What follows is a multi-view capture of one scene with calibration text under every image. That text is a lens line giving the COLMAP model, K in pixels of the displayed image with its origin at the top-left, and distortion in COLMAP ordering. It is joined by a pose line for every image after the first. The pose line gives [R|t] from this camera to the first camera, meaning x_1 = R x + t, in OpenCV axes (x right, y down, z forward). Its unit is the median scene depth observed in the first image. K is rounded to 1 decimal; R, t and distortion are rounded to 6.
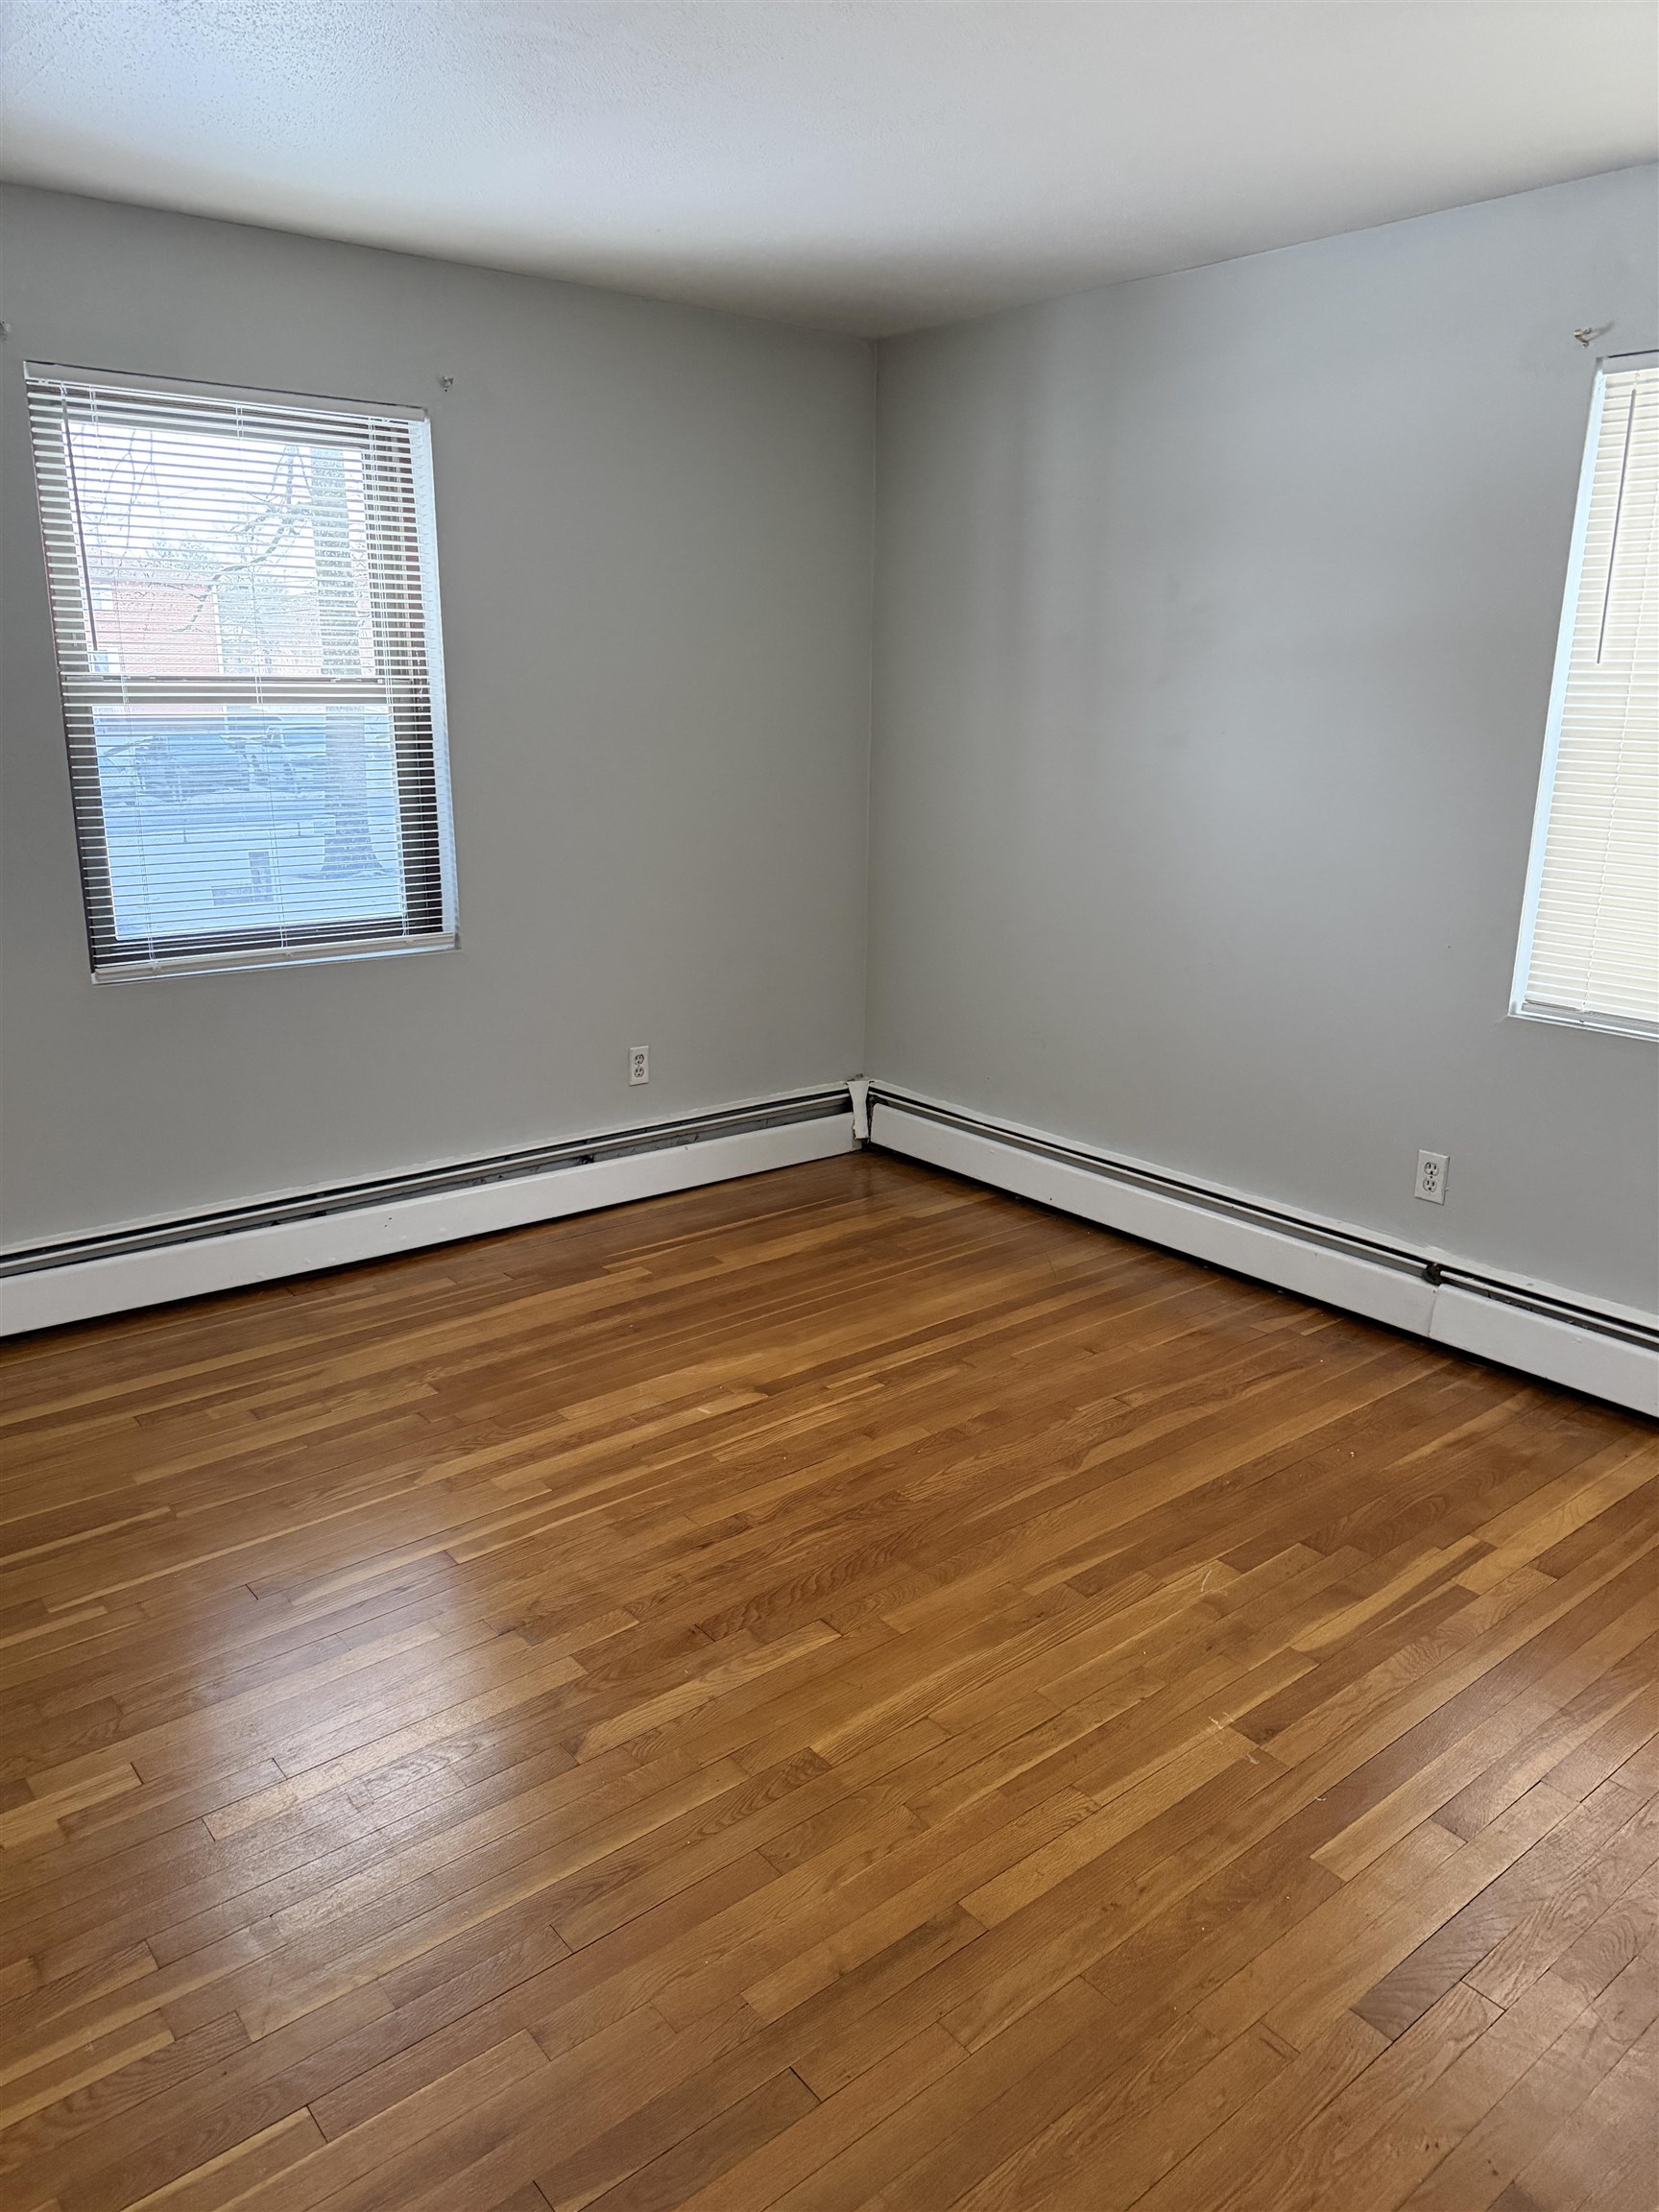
lens RADIAL K [[1557.4, 0, 819.0], [0, 1557.4, 1109.4], [0, 0, 1]] dist [0.034688, -0.042964]
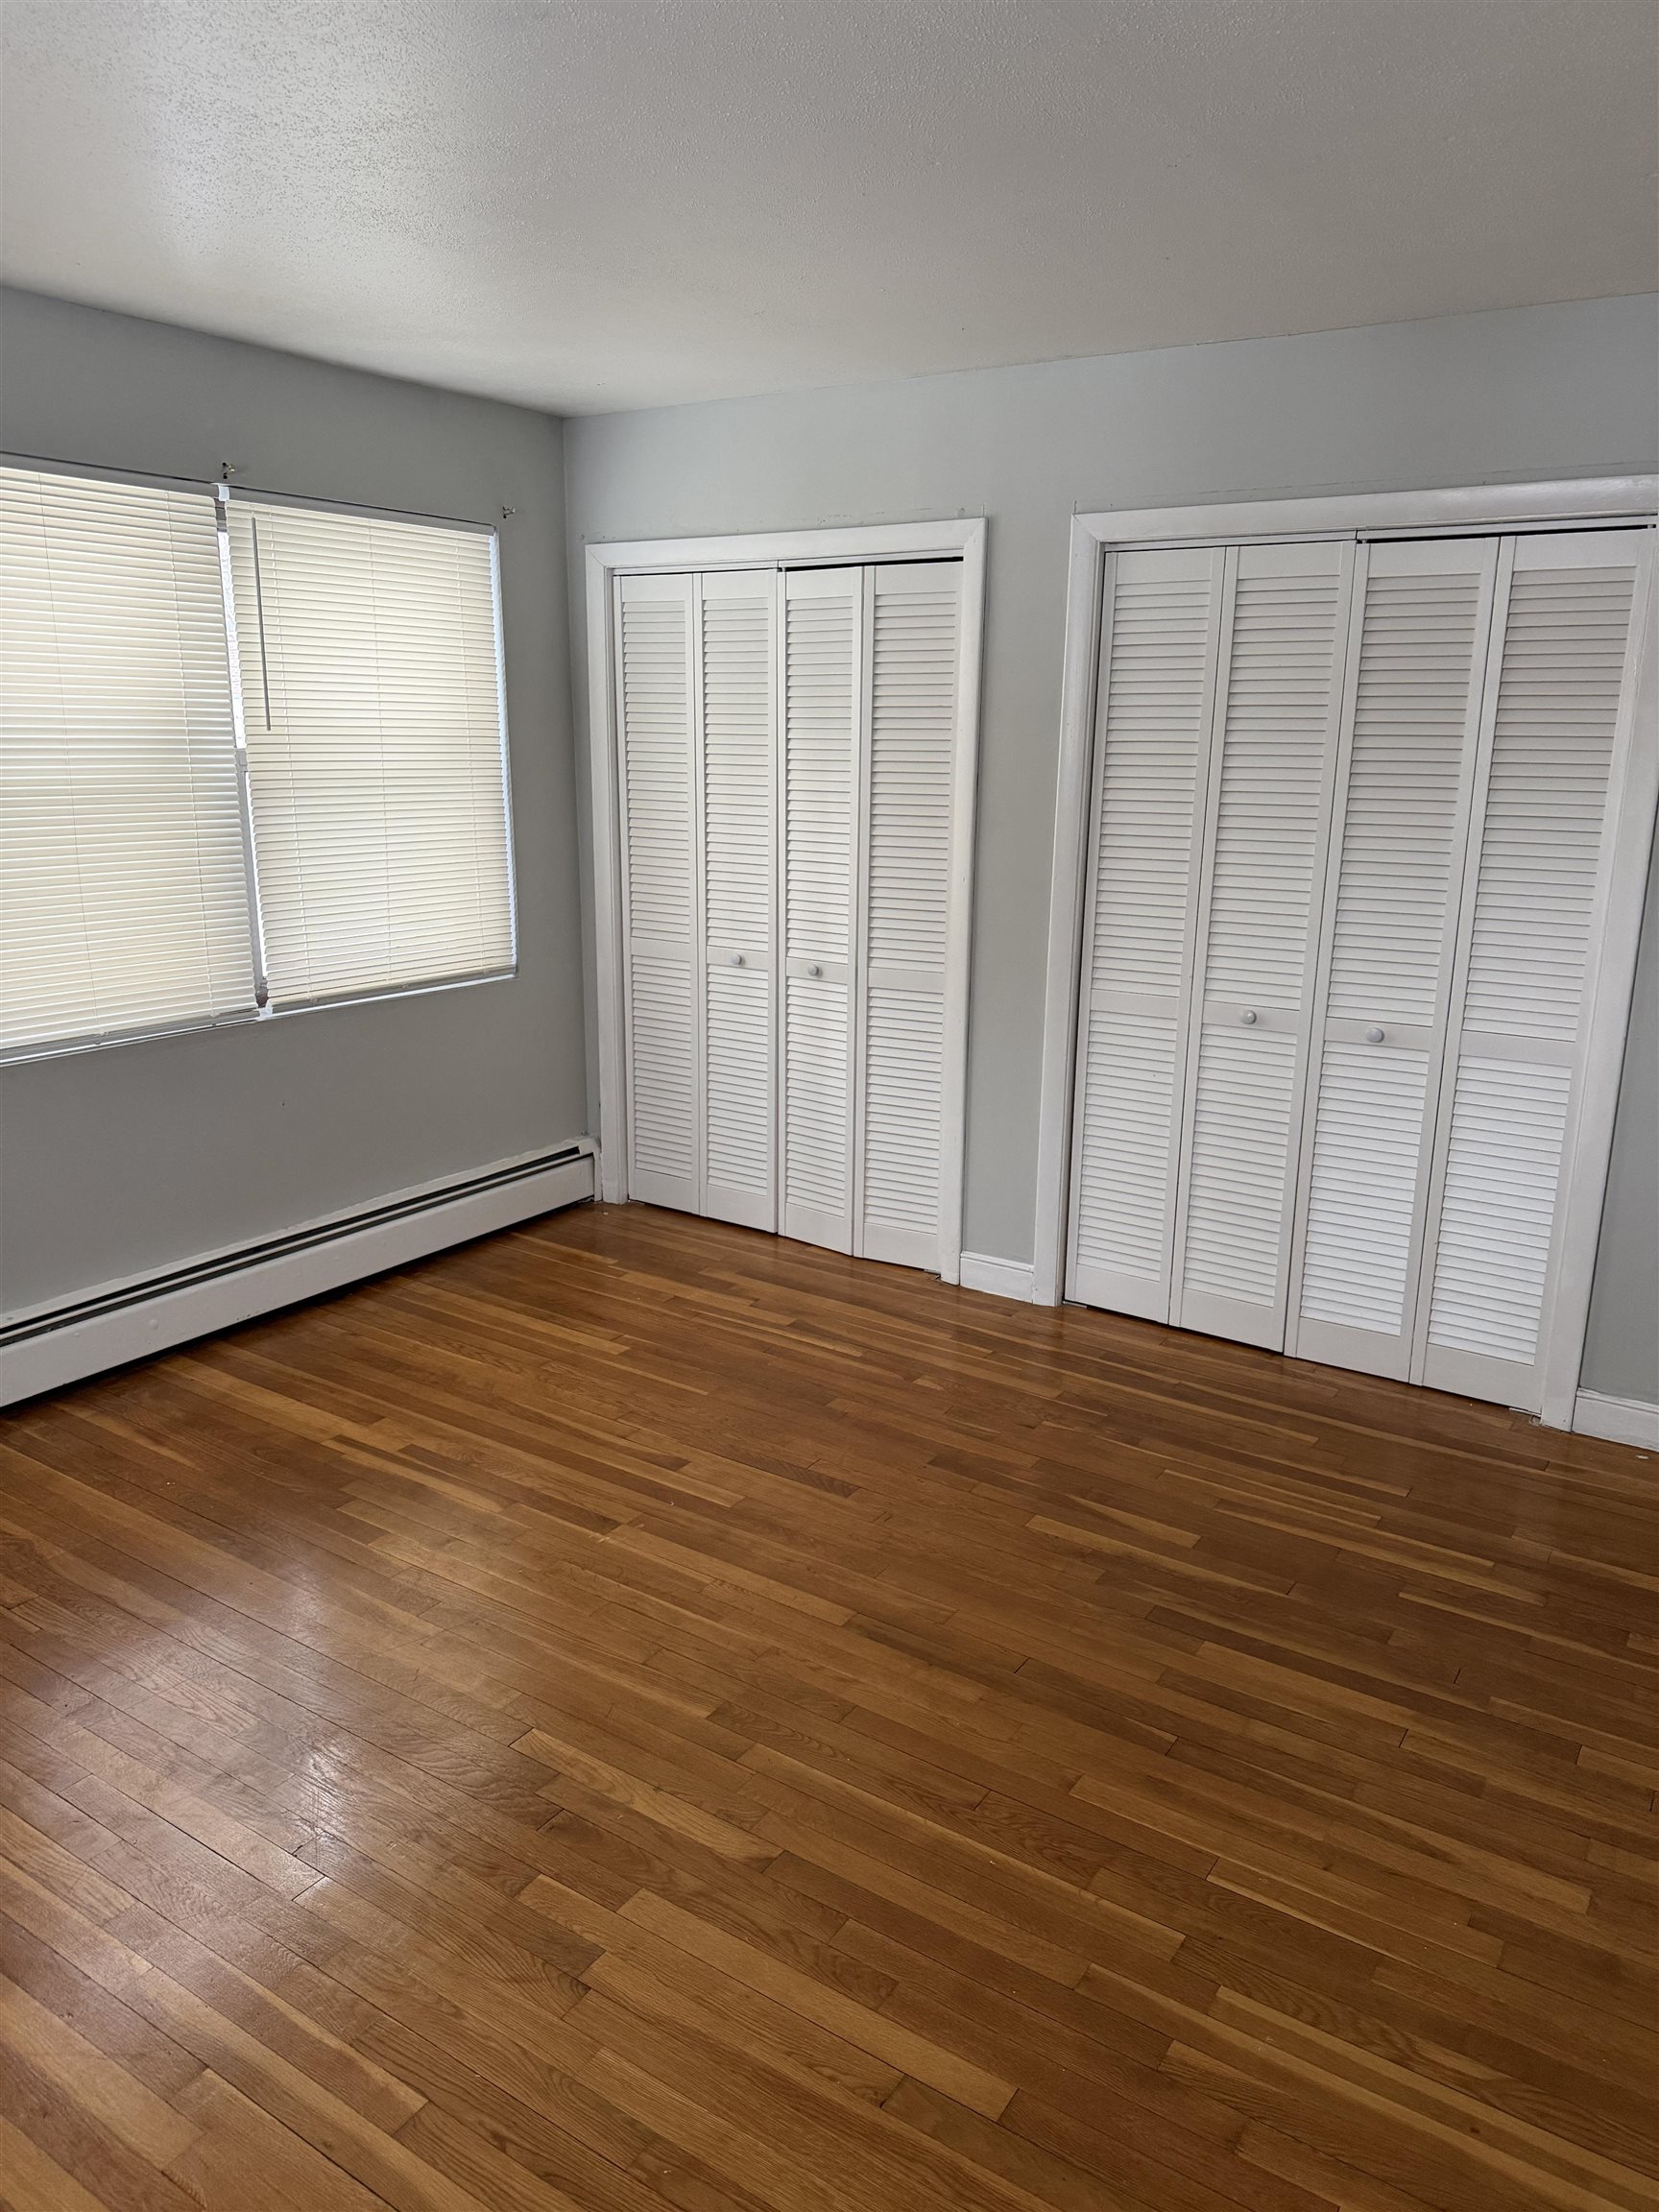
lens RADIAL K [[1557.4, 0, 819.0], [0, 1557.4, 1109.4], [0, 0, 1]] dist [0.034688, -0.042964]
pose [[-0.298194, -0.239166, 0.924056, -0.876571], [0.246668, 0.915906, 0.316657, -0.293645], [-0.922082, 0.322361, -0.214123, 0.942877]]
